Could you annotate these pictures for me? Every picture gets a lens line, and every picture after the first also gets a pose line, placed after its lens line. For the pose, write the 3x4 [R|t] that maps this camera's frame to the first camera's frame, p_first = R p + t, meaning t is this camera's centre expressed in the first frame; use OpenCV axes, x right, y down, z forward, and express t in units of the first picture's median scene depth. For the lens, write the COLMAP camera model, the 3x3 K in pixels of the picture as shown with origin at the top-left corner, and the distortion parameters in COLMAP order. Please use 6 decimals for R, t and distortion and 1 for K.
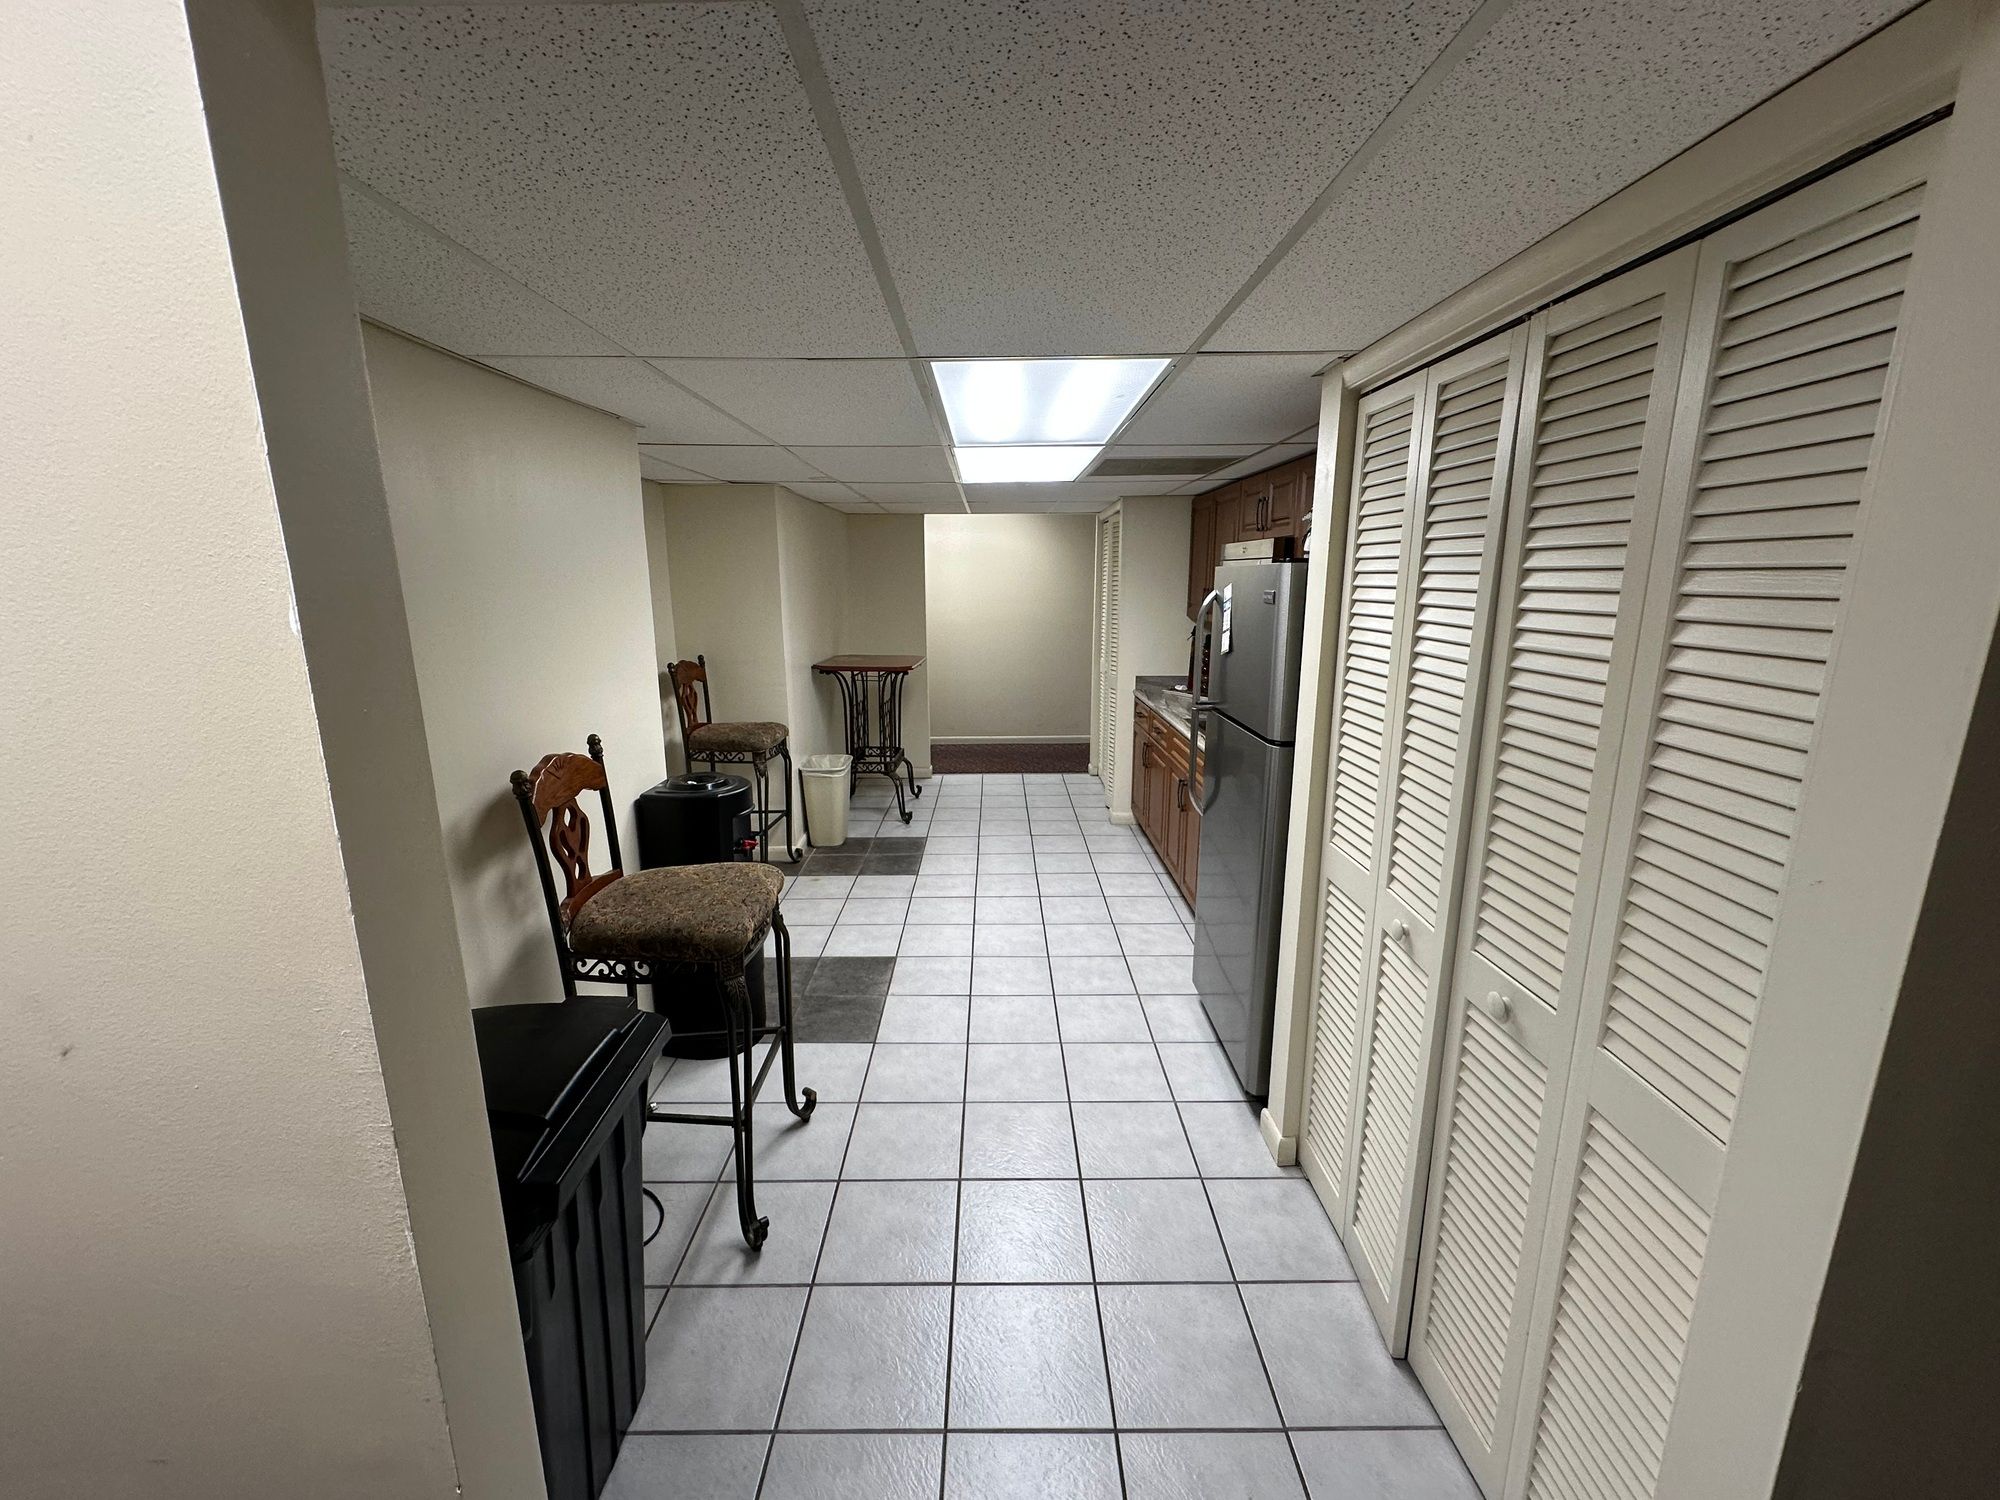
lens RADIAL K [[801.7, 0, 1000.0], [0, 801.7, 750.0], [0, 0, 1]] dist [-0.001405, -0.000220]
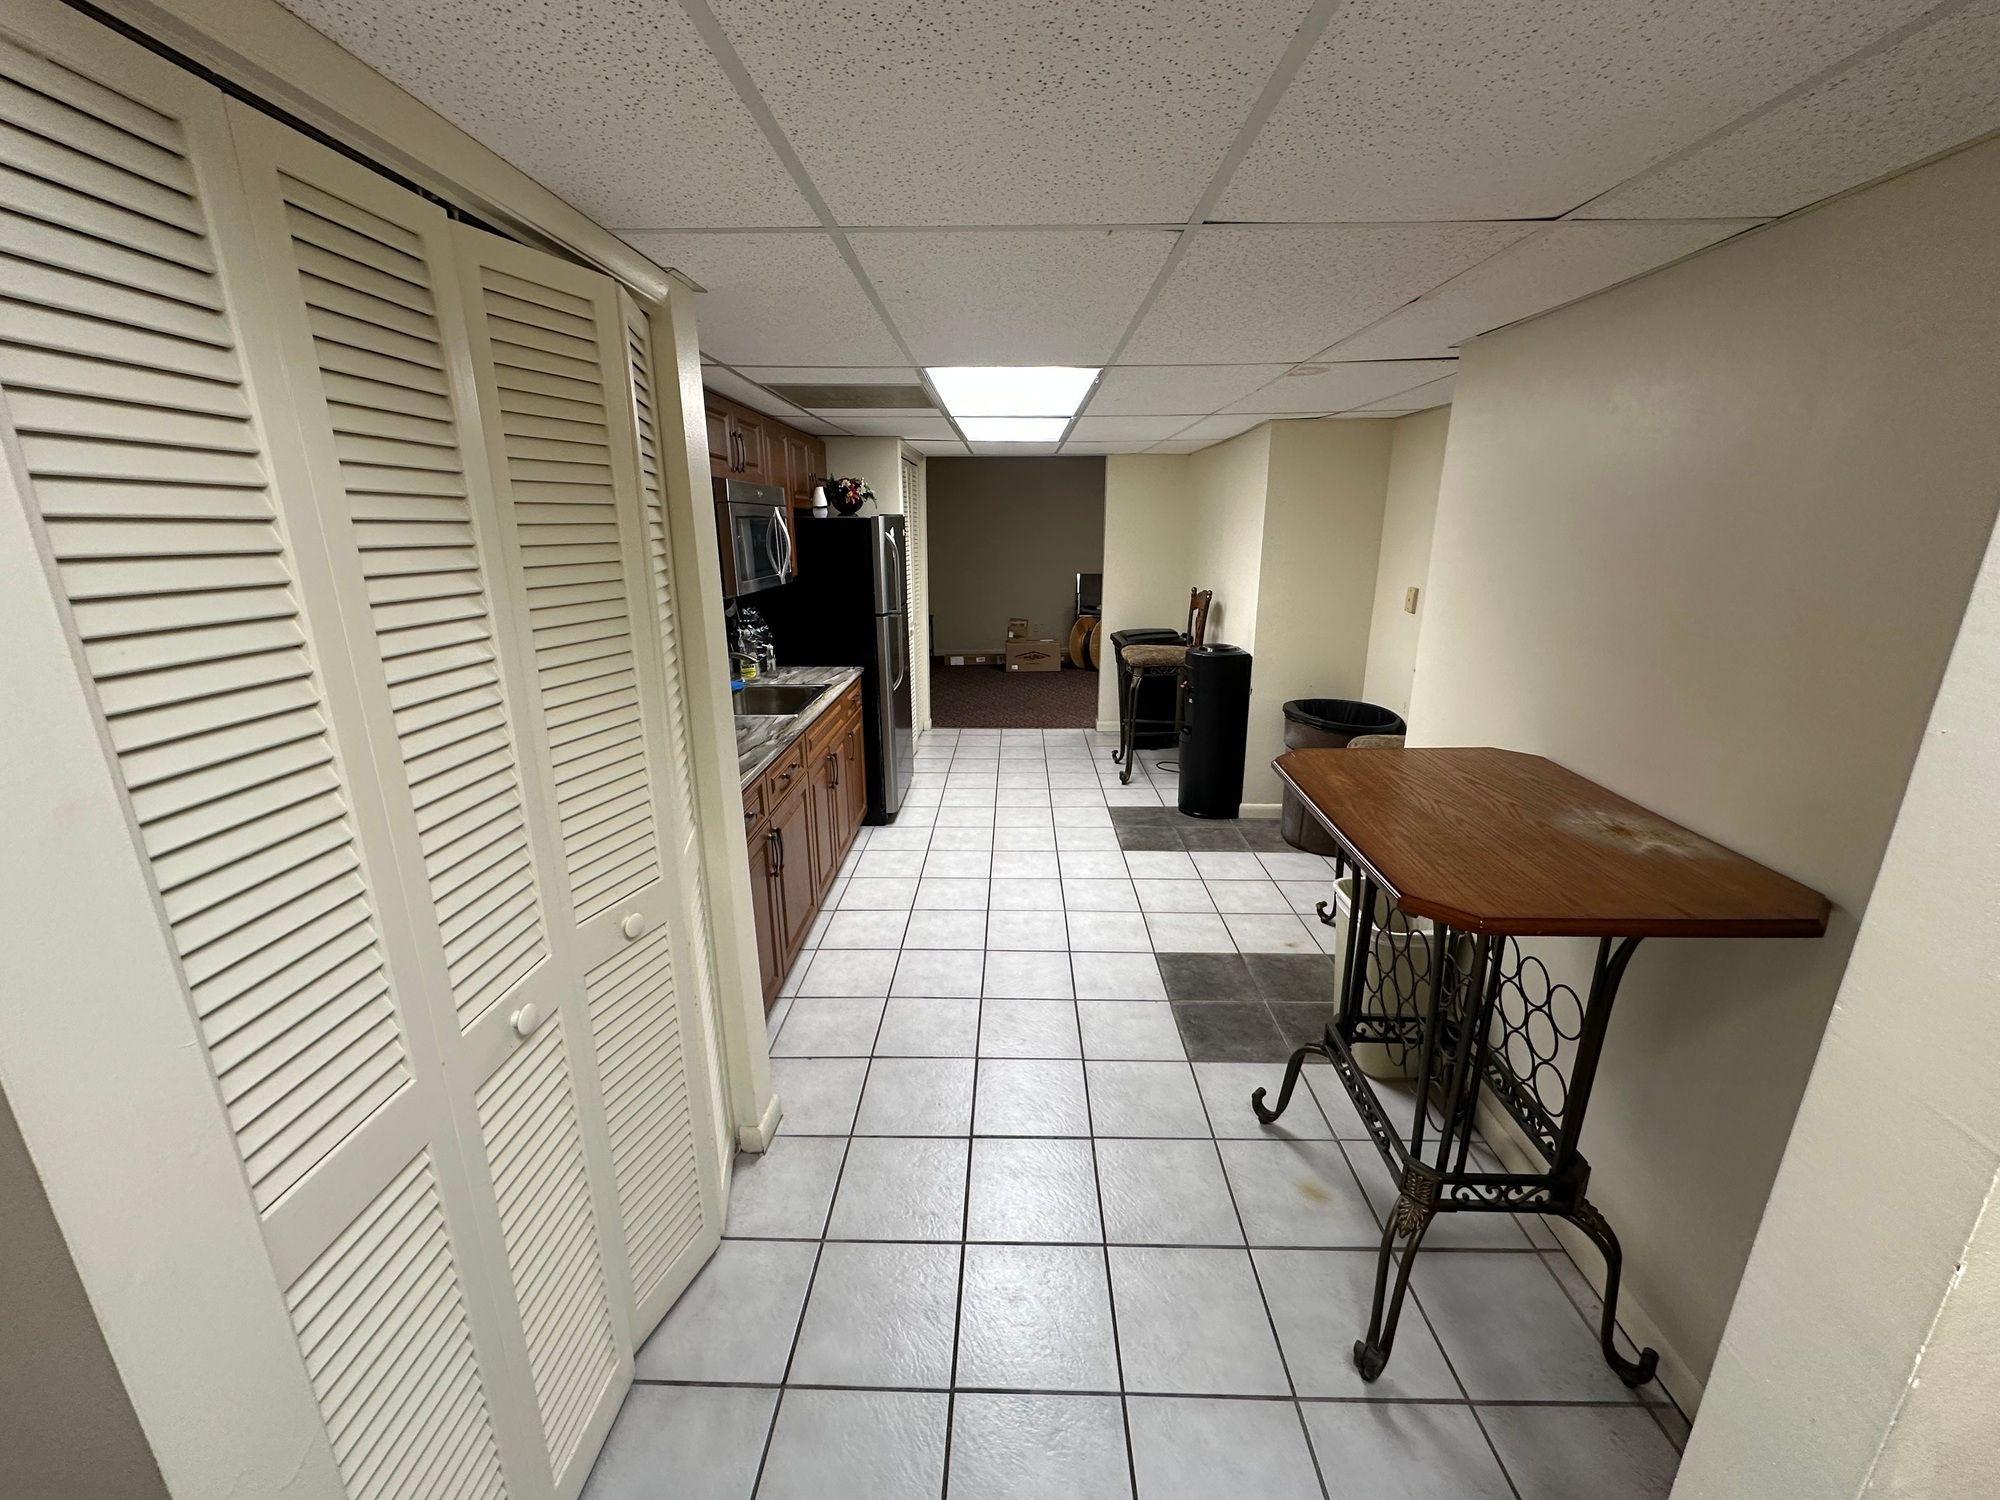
lens RADIAL K [[801.7, 0, 1000.0], [0, 801.7, 750.0], [0, 0, 1]] dist [-0.001405, -0.000220]
pose [[-0.999628, -0.001312, 0.027238, 0.014706], [0.011671, 0.882154, 0.470816, -0.368707], [-0.024646, 0.470959, -0.881811, 1.712614]]
